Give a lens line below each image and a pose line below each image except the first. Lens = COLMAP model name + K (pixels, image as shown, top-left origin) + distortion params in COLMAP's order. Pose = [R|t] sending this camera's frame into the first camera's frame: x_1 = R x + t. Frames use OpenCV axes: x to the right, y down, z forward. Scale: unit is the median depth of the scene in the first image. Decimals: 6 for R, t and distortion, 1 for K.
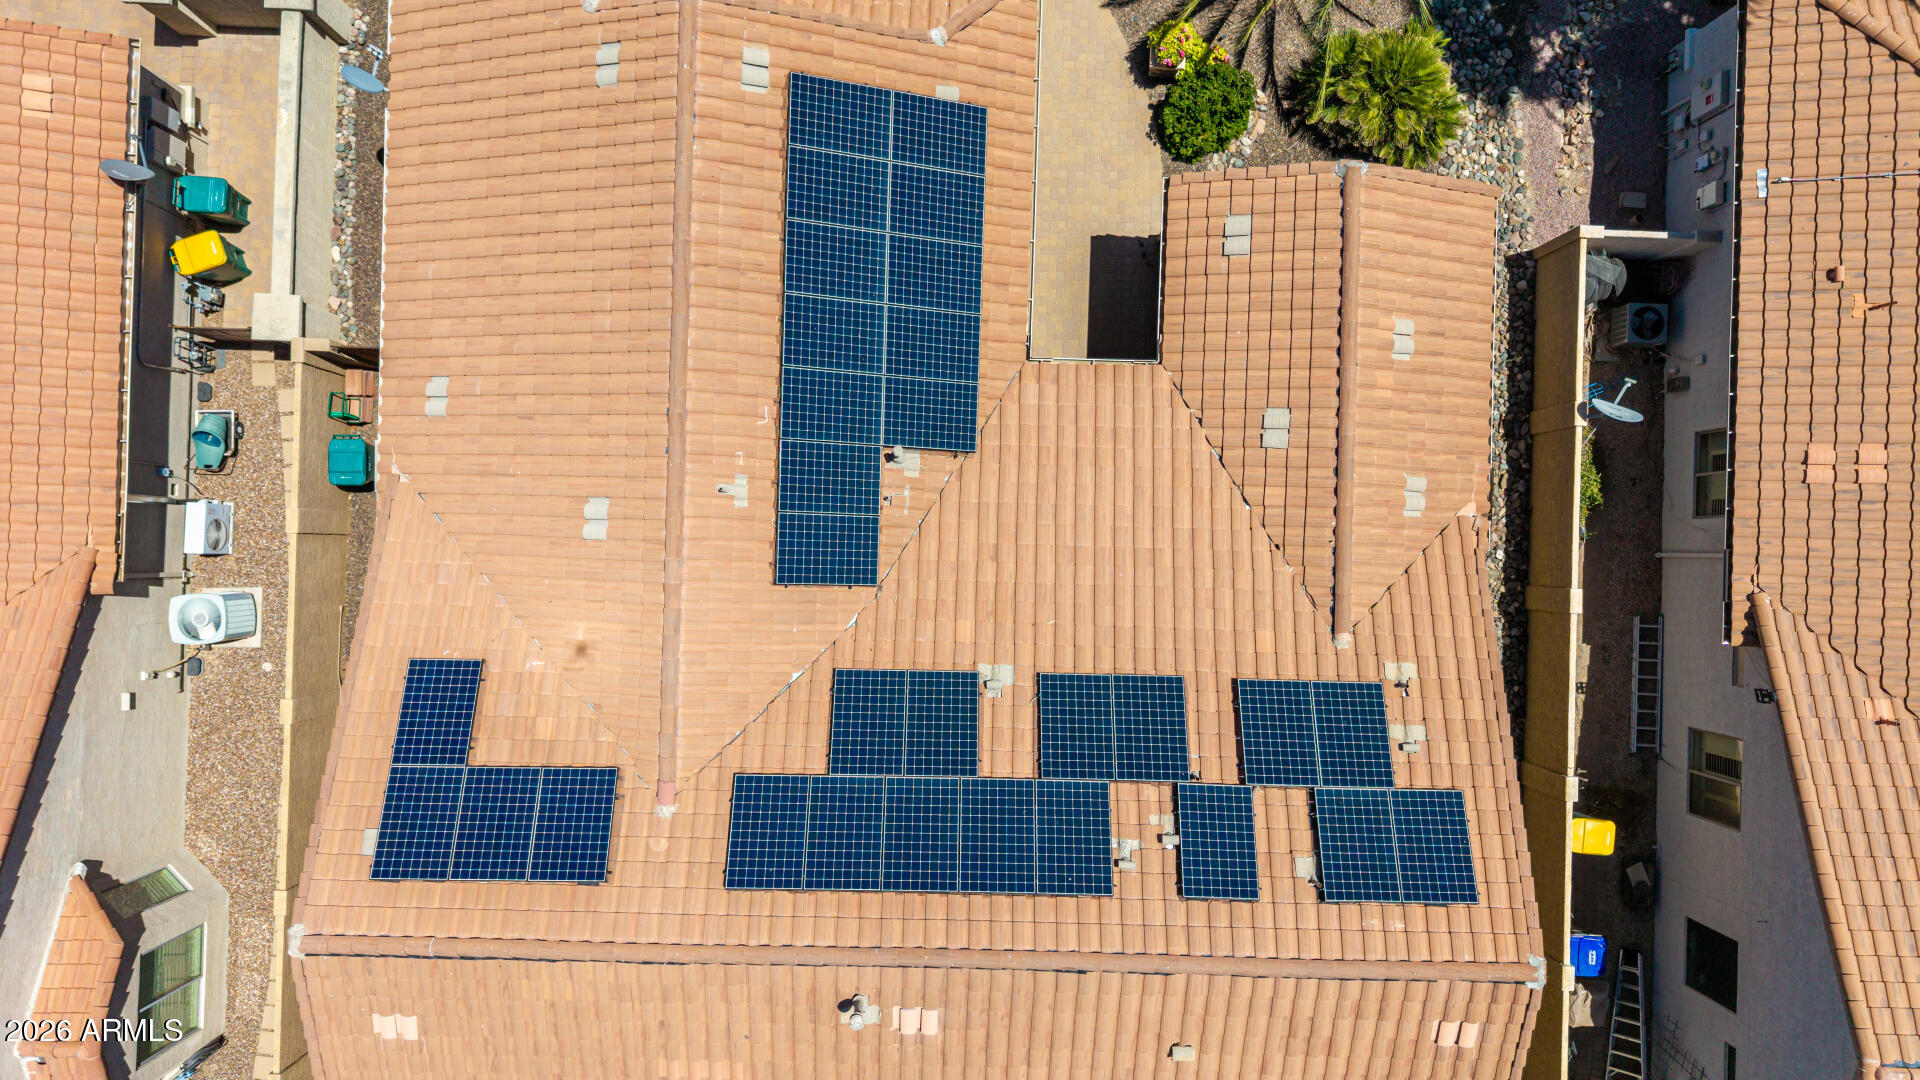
lens RADIAL K [[1288.0, 0, 953.9], [0, 1288.0, 532.9], [0, 0, 1]] dist [0.025552, -0.026052]
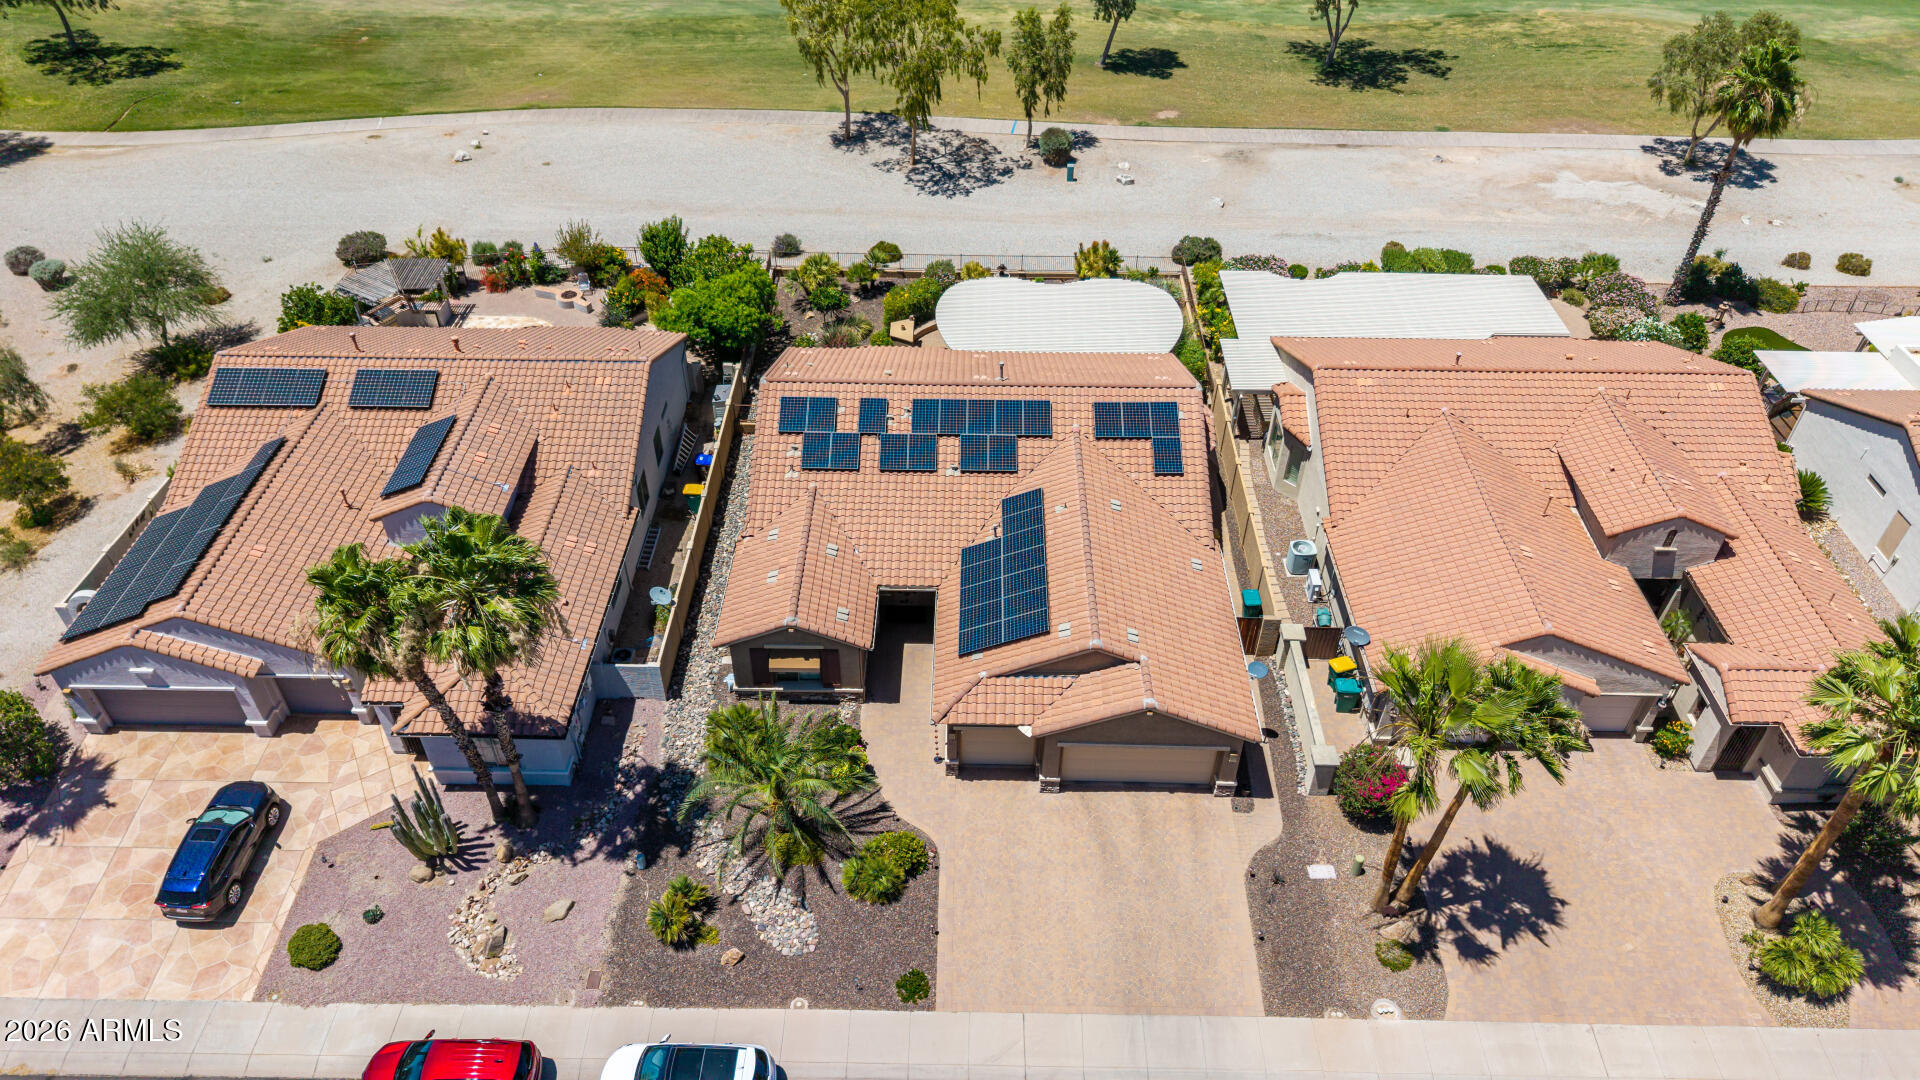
lens RADIAL K [[1288.0, 0, 960.6], [0, 1288.0, 536.4], [0, 0, 1]] dist [0.025552, -0.026052]
pose [[-0.999685, -0.007964, -0.023782, 0.074728], [-0.013296, -0.635741, 0.771788, -1.848577], [-0.021266, 0.771861, 0.635435, -0.485117]]
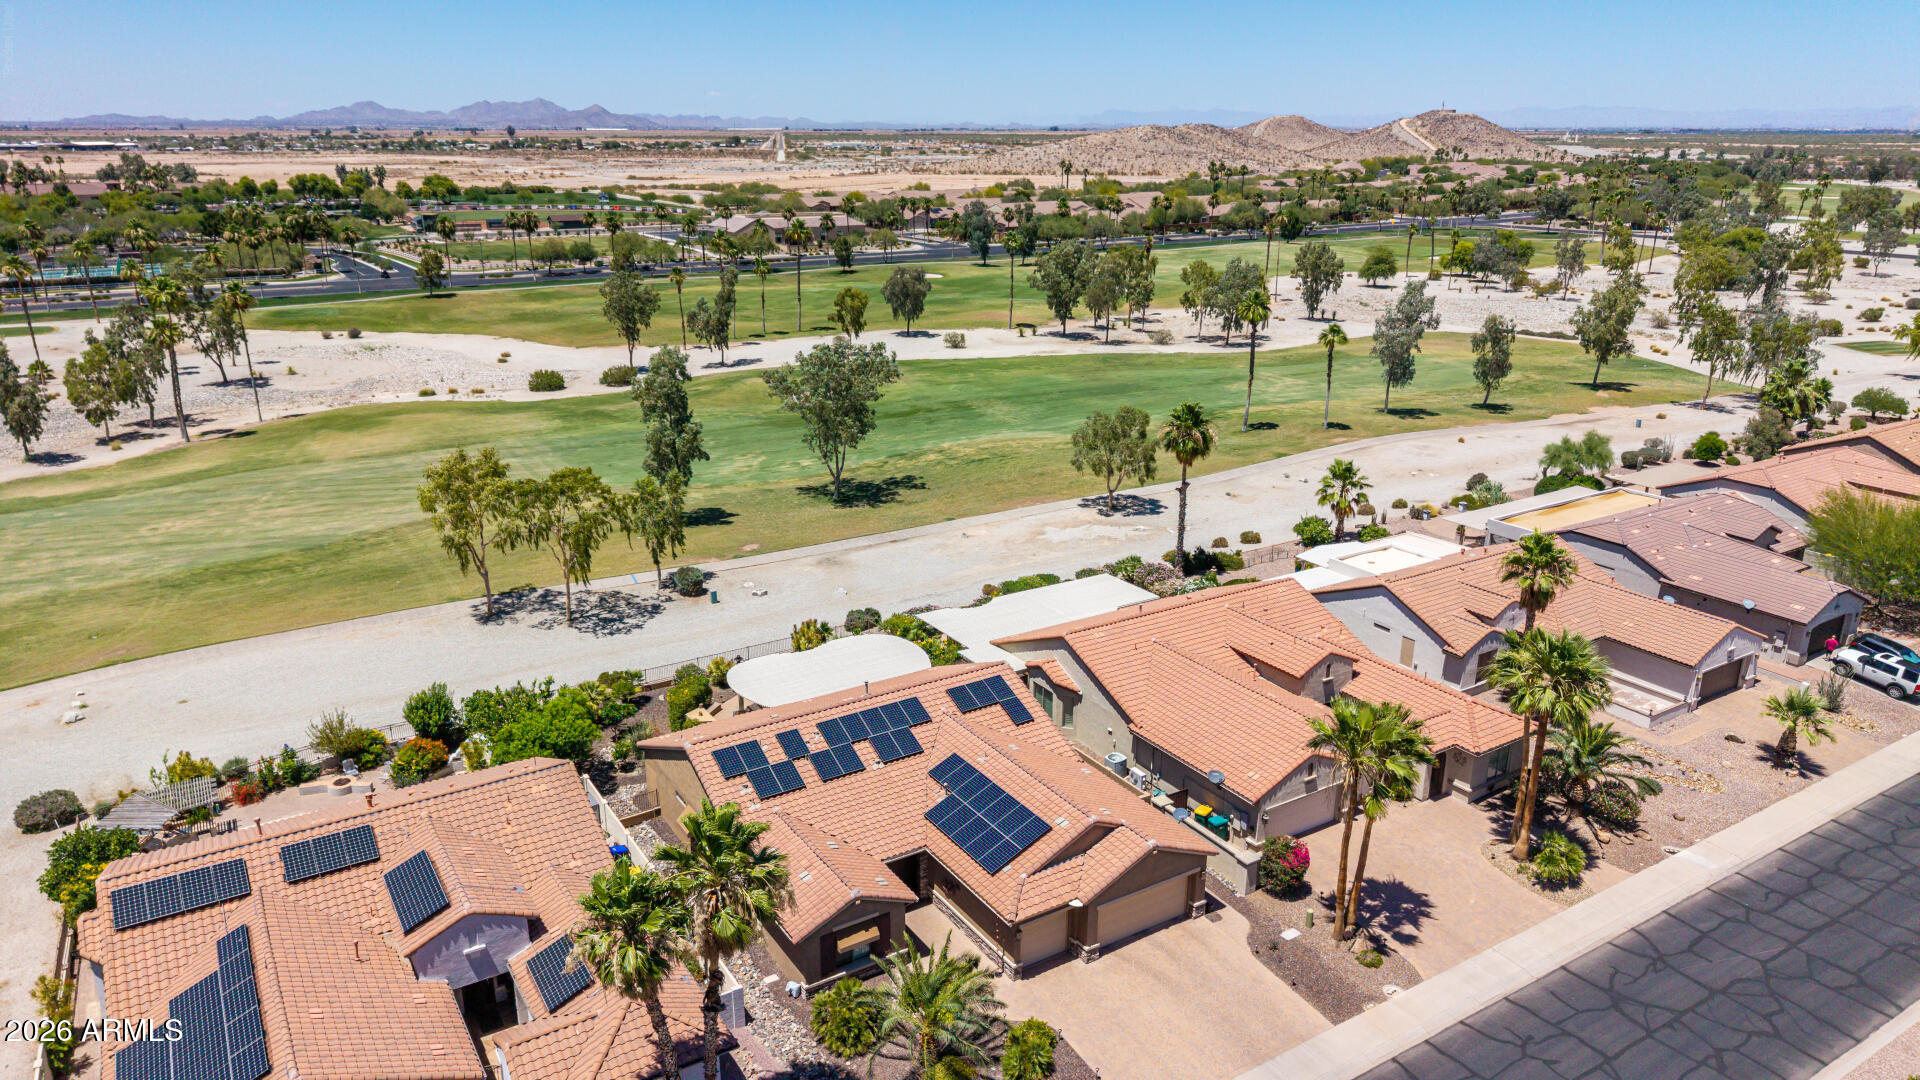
lens RADIAL K [[1288.0, 0, 958.9], [0, 1288.0, 526.2], [0, 0, 1]] dist [0.025552, -0.026052]
pose [[-0.830555, 0.151237, -0.536009, 1.365789], [-0.556899, -0.236755, 0.796122, -2.196999], [-0.006499, 0.959726, 0.280862, -0.381279]]
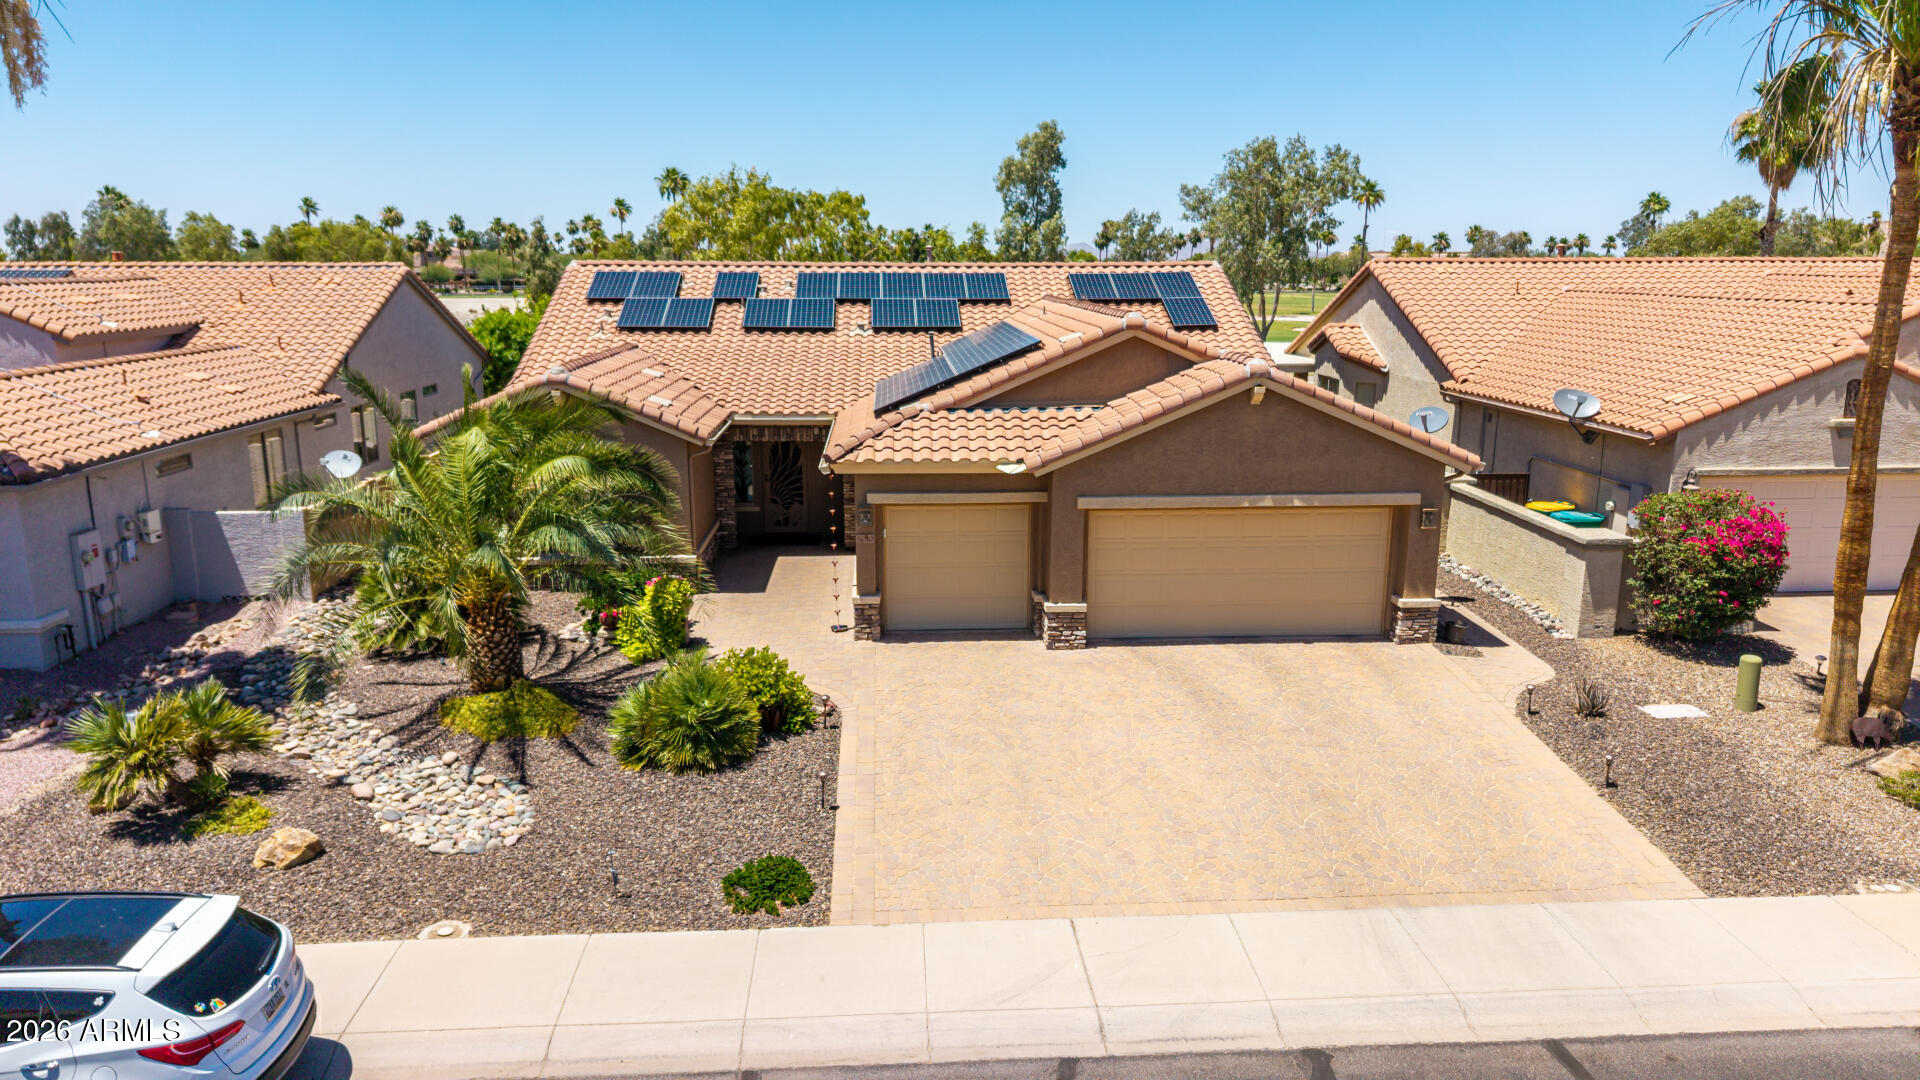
lens RADIAL K [[1288.0, 0, 957.4], [0, 1288.0, 539.7], [0, 0, 1]] dist [0.025552, -0.026052]
pose [[-0.996139, 0.005204, -0.087631, 0.052338], [-0.086923, -0.198005, 0.976339, -1.466966], [-0.012270, 0.980187, 0.197693, 0.904297]]
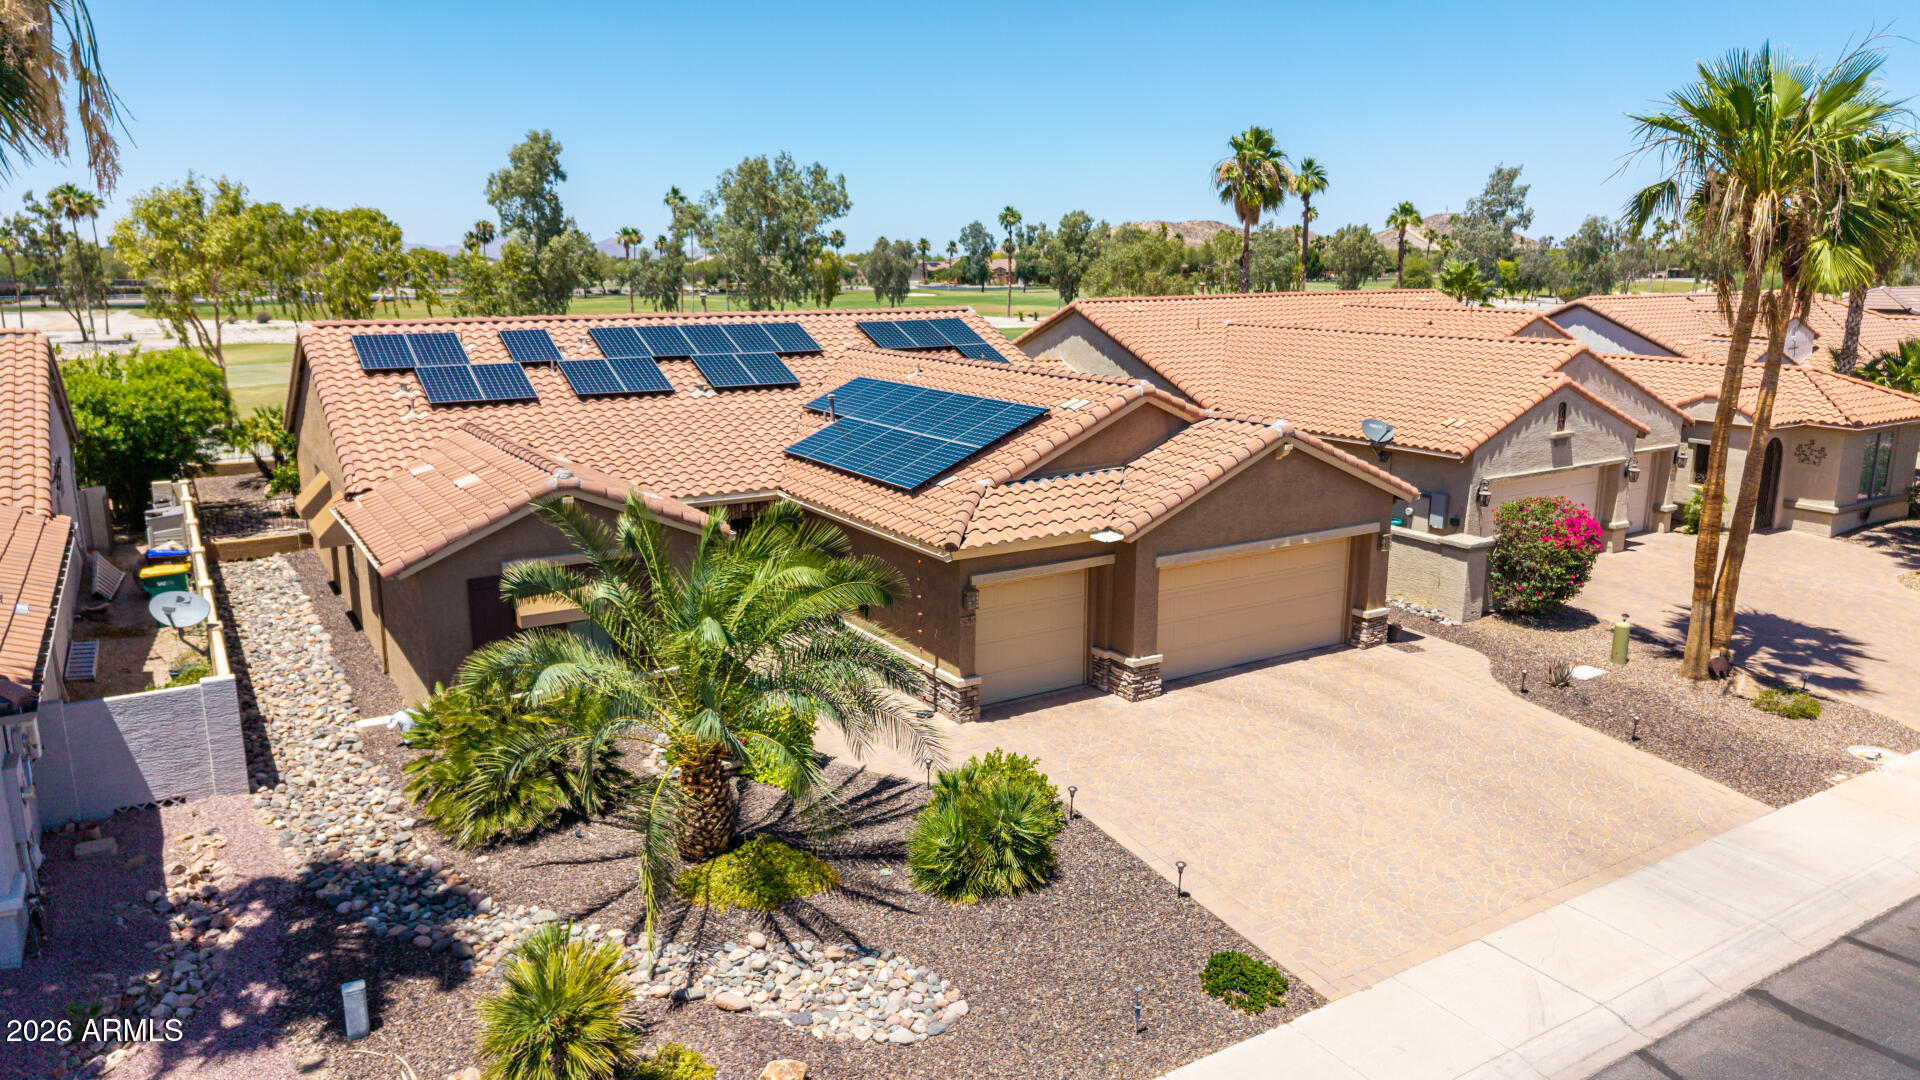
lens RADIAL K [[1288.0, 0, 960.2], [0, 1288.0, 539.2], [0, 0, 1]] dist [0.025552, -0.026052]
pose [[-0.832927, 0.107673, -0.542806, 0.599003], [-0.553380, -0.165003, 0.816422, -1.273432], [-0.001658, 0.980398, 0.197019, 0.840758]]
